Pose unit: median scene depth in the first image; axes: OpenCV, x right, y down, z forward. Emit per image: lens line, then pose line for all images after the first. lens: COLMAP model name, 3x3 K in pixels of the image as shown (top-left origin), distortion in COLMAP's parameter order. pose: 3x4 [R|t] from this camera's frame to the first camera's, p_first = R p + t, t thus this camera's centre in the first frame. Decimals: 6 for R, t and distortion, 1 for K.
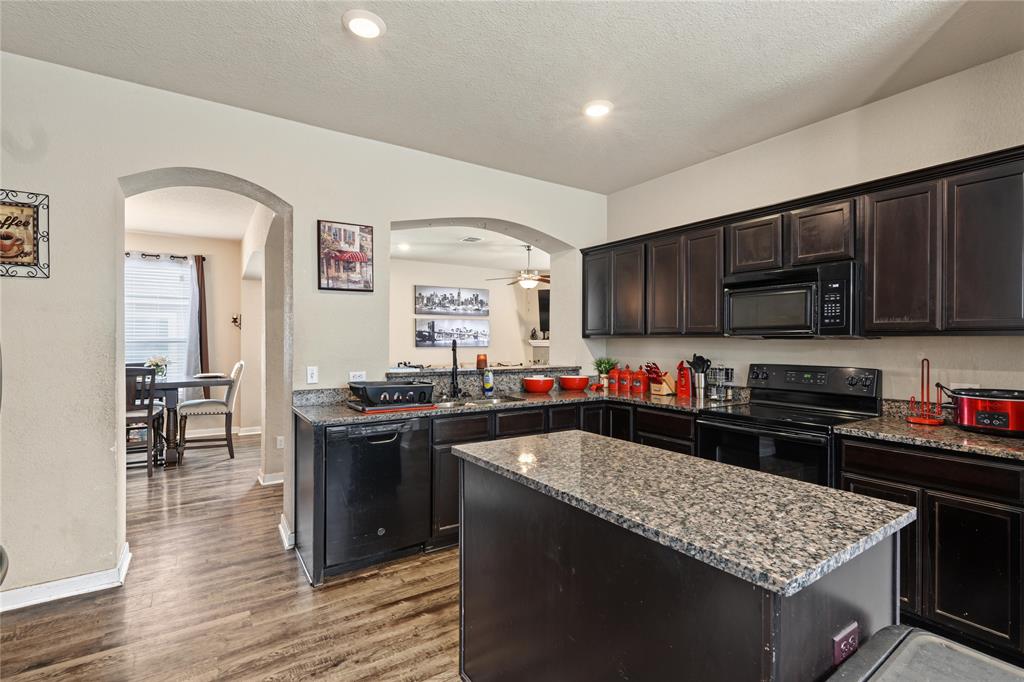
lens RADIAL K [[479.4, 0, 512.0], [0, 479.4, 341.0], [0, 0, 1]] dist [0.001423, 0.000317]
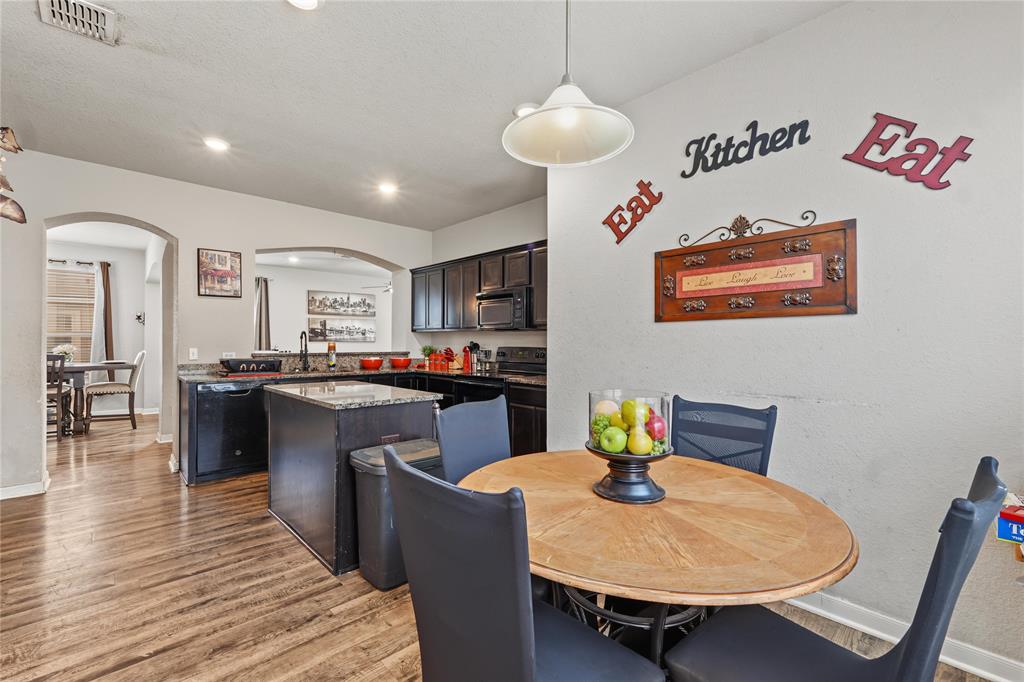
lens RADIAL K [[441.5, 0, 510.3], [0, 441.5, 339.9], [0, 0, 1]] dist [0.000033, -0.000107]
pose [[0.986050, 0.001615, 0.166442, 0.204114], [-0.001147, 0.999995, -0.002911, 0.020065], [-0.166446, 0.002679, 0.986047, -0.318568]]
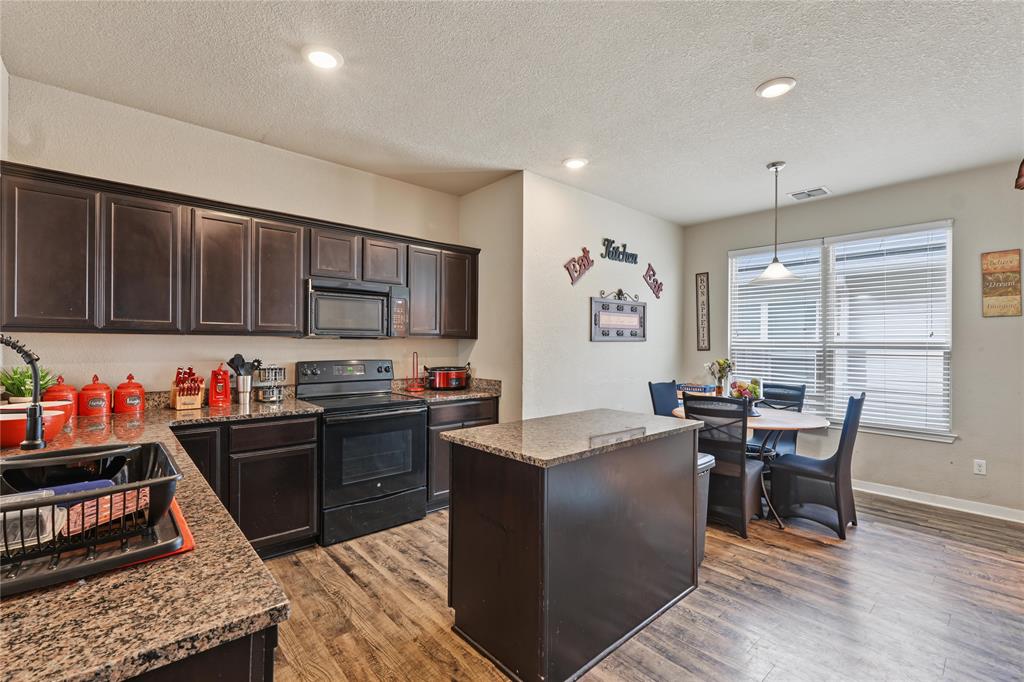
lens RADIAL K [[447.8, 0, 512.0], [0, 447.8, 341.0], [0, 0, 1]] dist [0.000567, -0.000330]
pose [[-0.144270, 0.001390, 0.989537, -0.381064], [-0.009992, 0.999946, -0.002861, 0.000001], [-0.989488, -0.010300, -0.144248, 0.476760]]
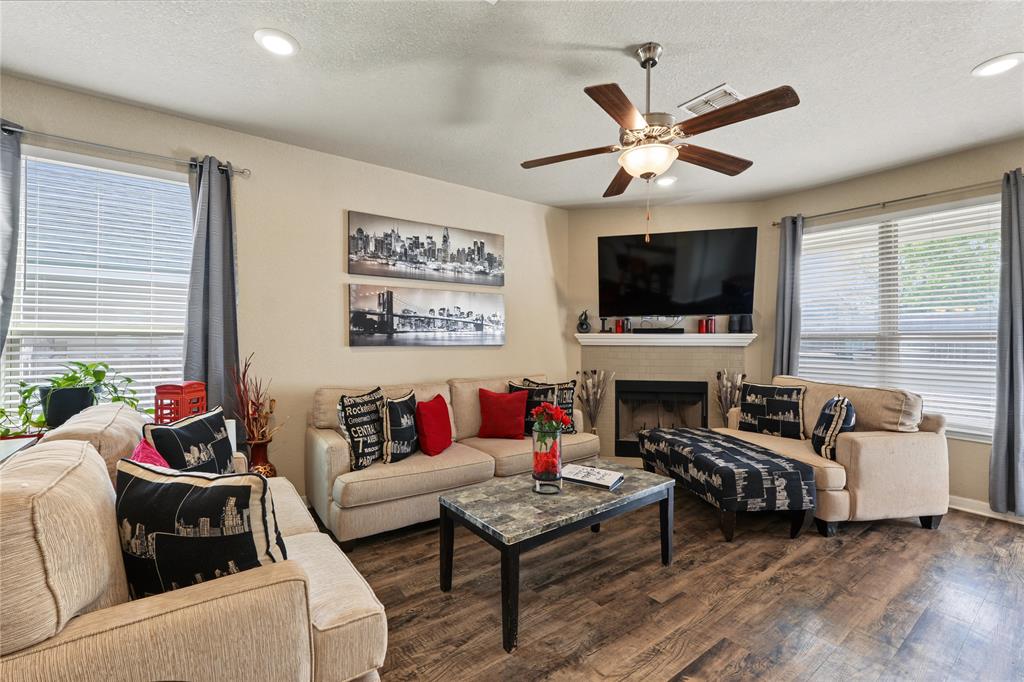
lens RADIAL K [[430.8, 0, 512.0], [0, 430.8, 341.0], [0, 0, 1]] dist [0.000311, 0.000087]
pose [[0.999376, 0.001276, 0.035289, -0.110667], [-0.001408, 0.999992, 0.003714, 0.010477], [-0.035284, -0.003761, 0.999370, 1.057601]]
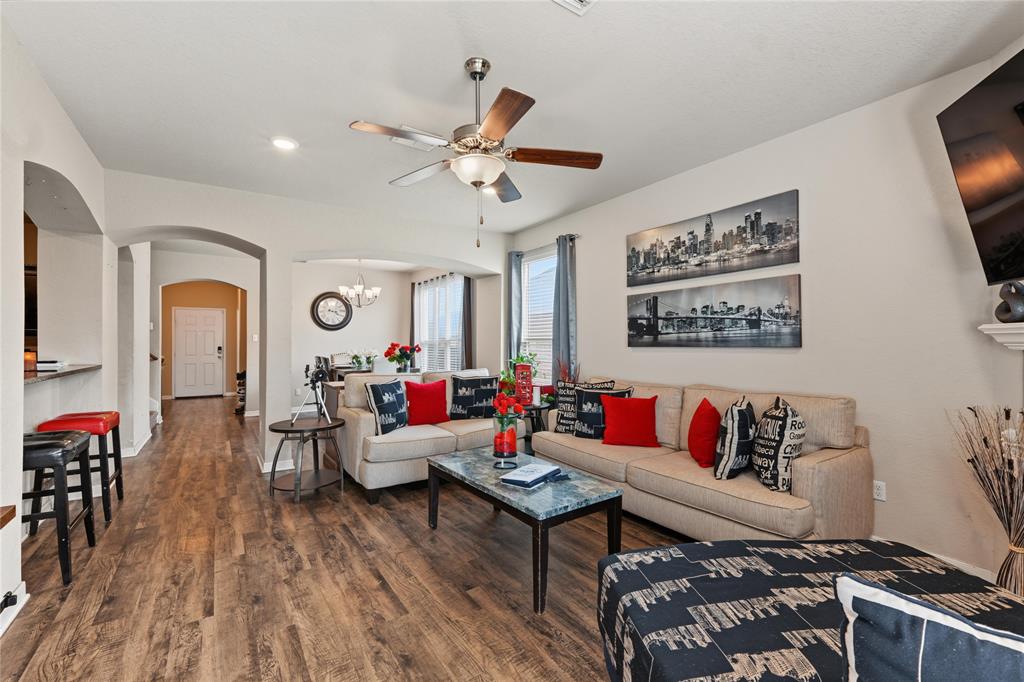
lens RADIAL K [[441.5, 0, 510.3], [0, 441.5, 339.9], [0, 0, 1]] dist [0.000033, -0.000107]
pose [[0.001118, -0.006774, -0.999976, 0.557061], [0.007683, 0.999948, -0.006765, 0.012619], [0.999970, -0.007676, 0.001170, 1.557260]]
